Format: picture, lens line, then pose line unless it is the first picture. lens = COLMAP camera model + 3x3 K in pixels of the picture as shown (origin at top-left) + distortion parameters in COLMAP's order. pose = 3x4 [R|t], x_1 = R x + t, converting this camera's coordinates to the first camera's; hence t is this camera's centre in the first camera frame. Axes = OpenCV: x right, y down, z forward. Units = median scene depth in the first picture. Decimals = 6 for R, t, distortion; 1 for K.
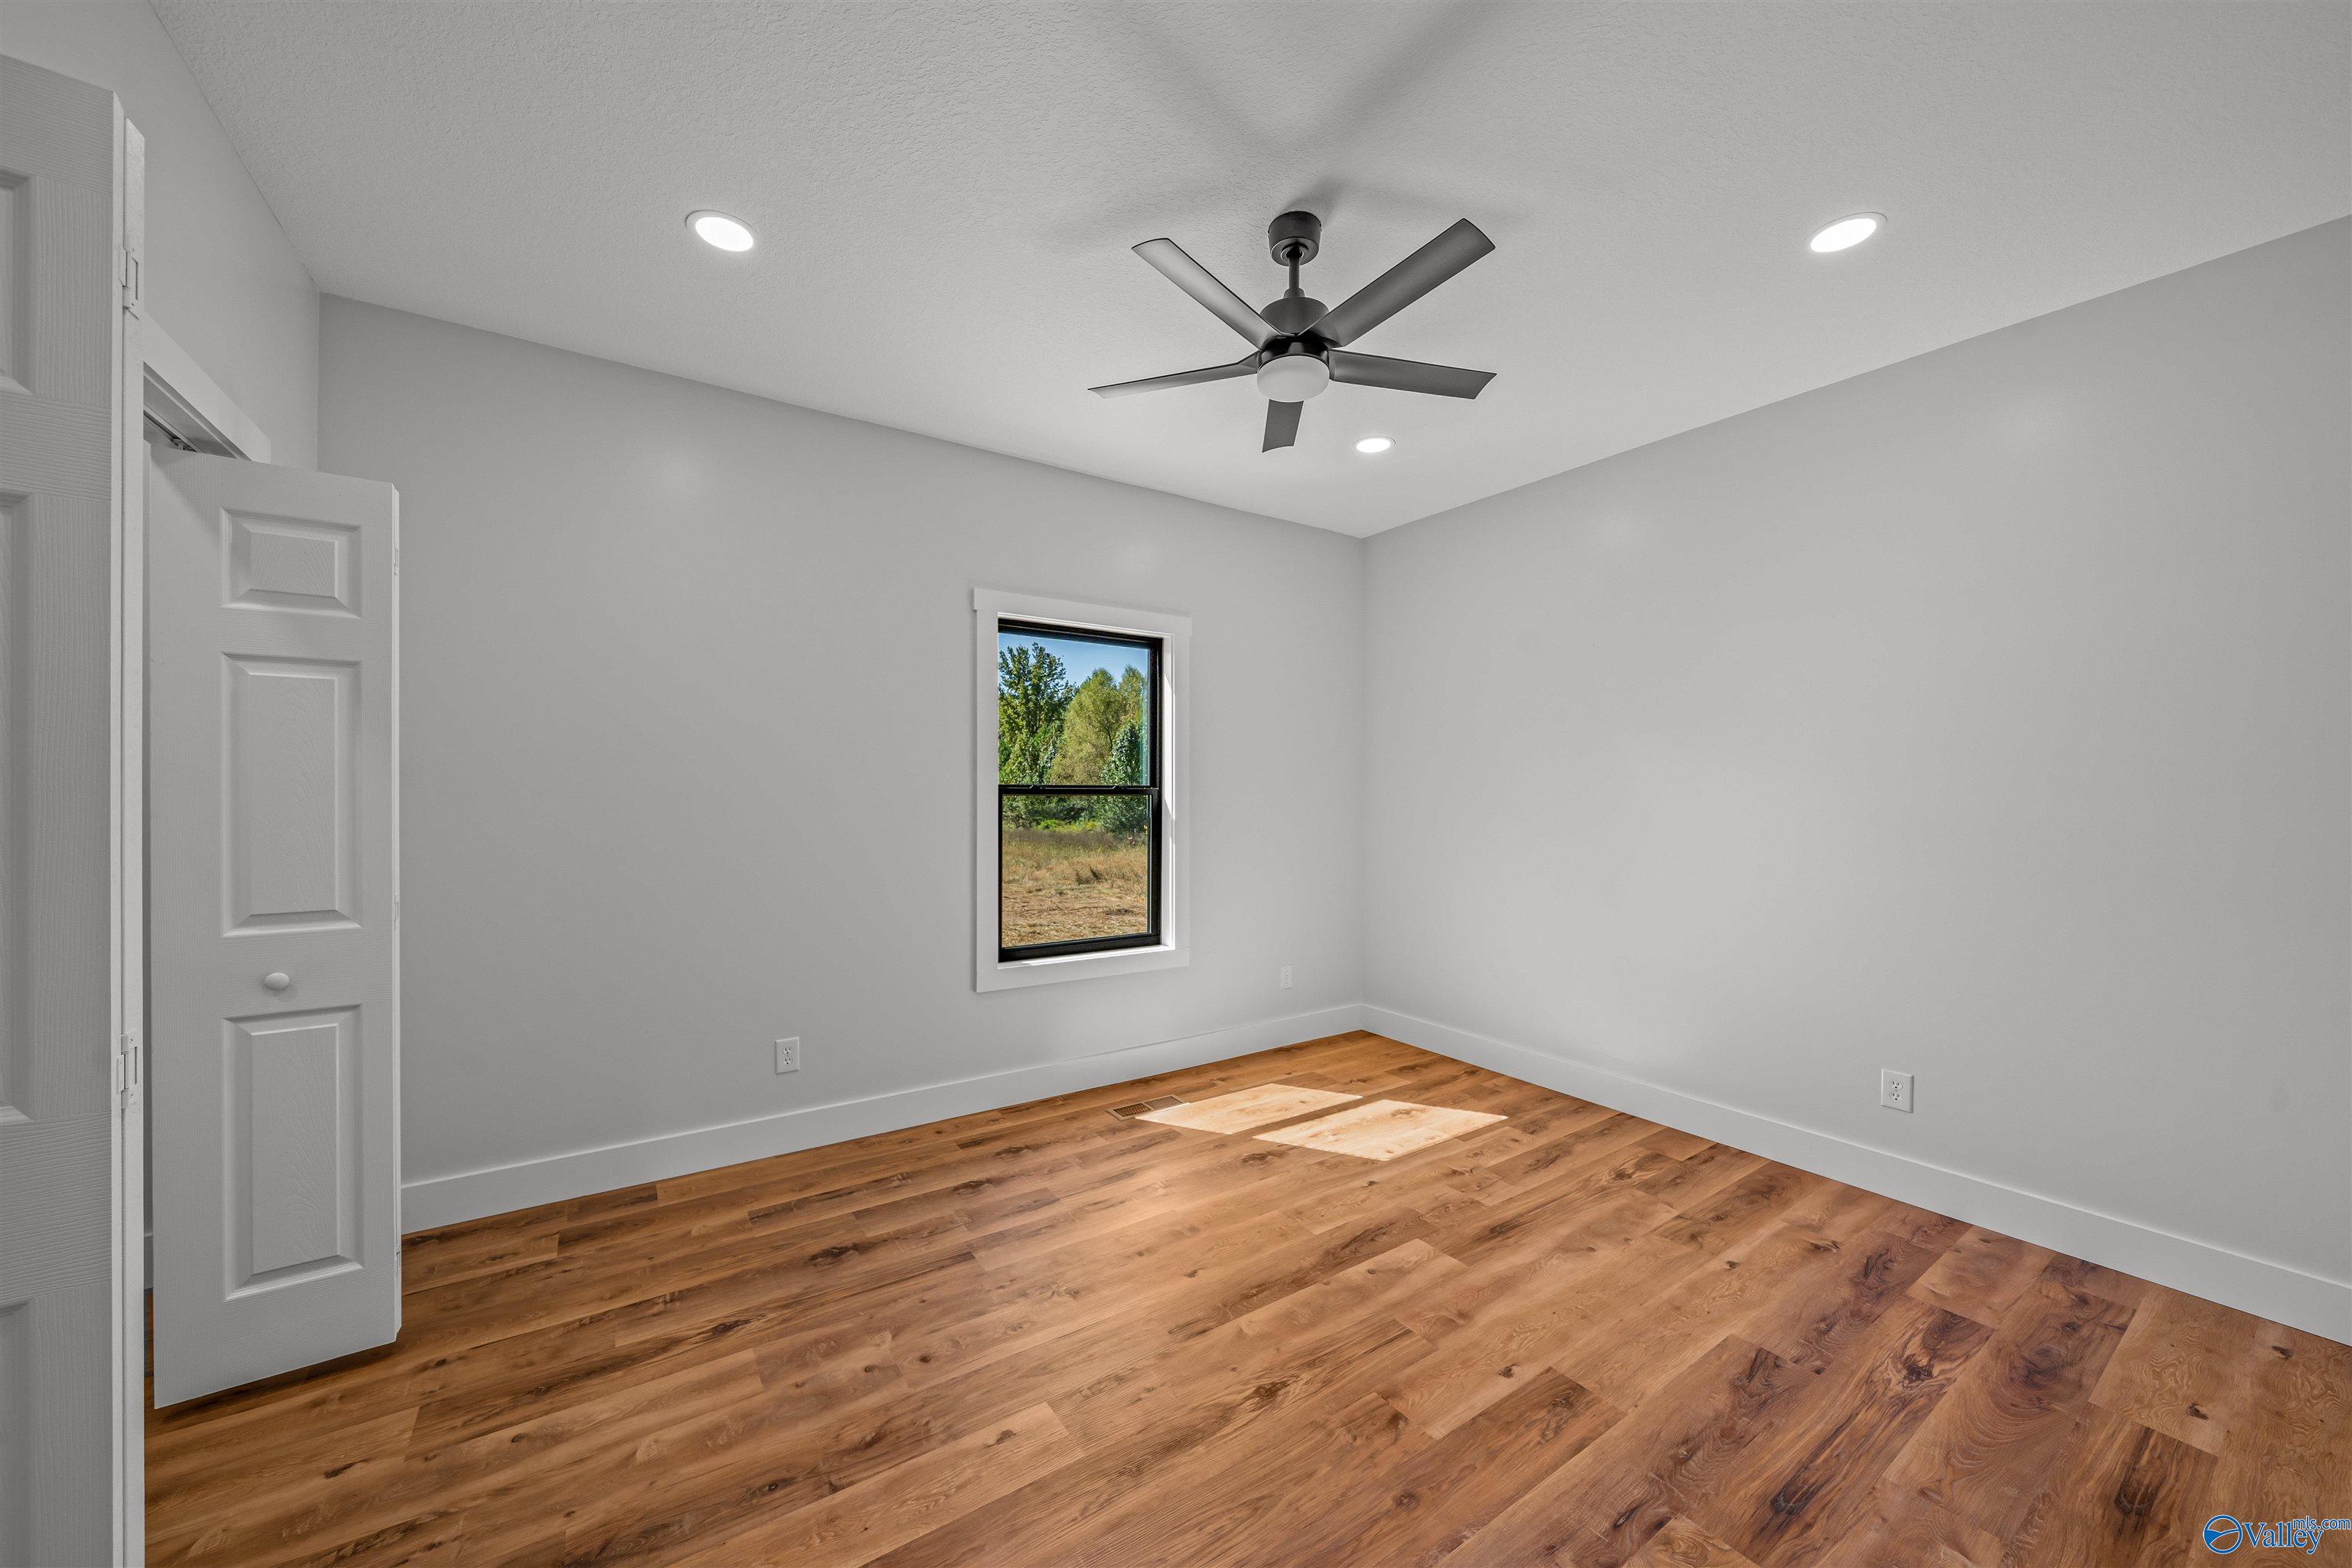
lens RADIAL K [[852.5, 0, 1176.0], [0, 852.5, 784.0], [0, 0, 1]] dist [0.000574, 0.000150]
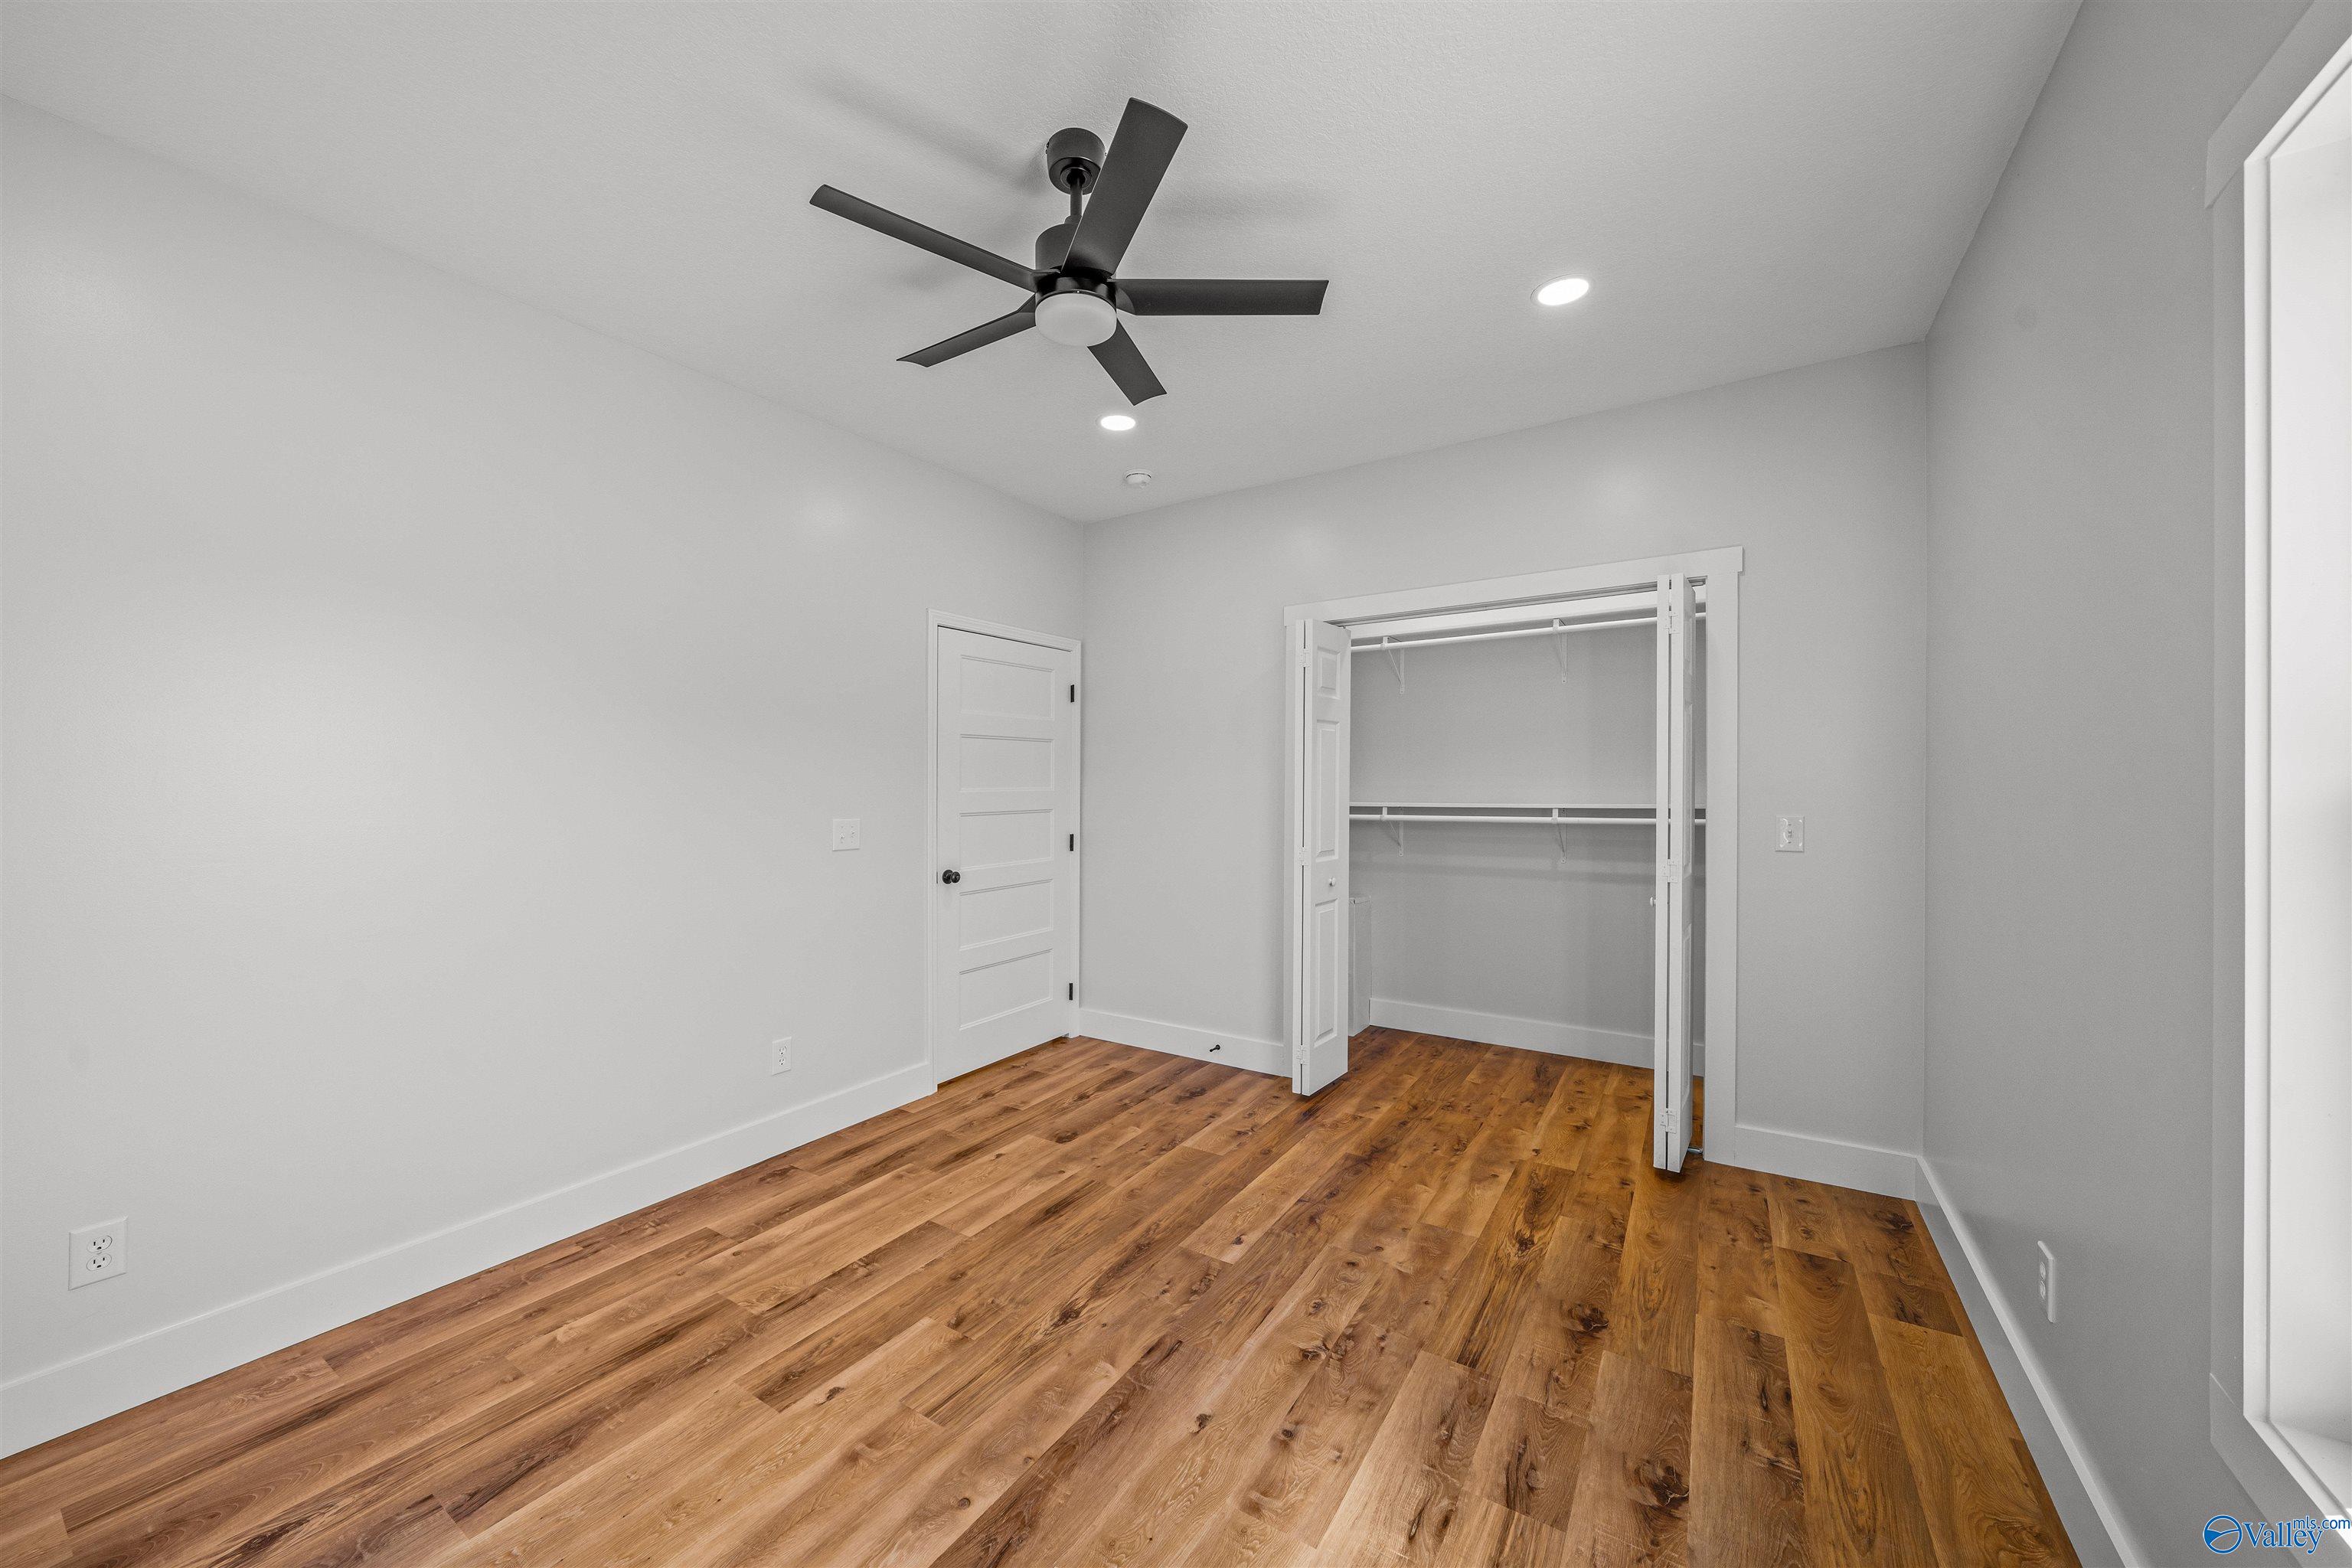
lens RADIAL K [[852.5, 0, 1176.0], [0, 852.5, 784.0], [0, 0, 1]] dist [0.000574, 0.000150]
pose [[-0.917102, -0.000369, -0.398653, 0.407696], [0.003148, 0.999962, -0.008168, 0.009369], [0.398641, -0.008745, -0.917065, 1.995429]]
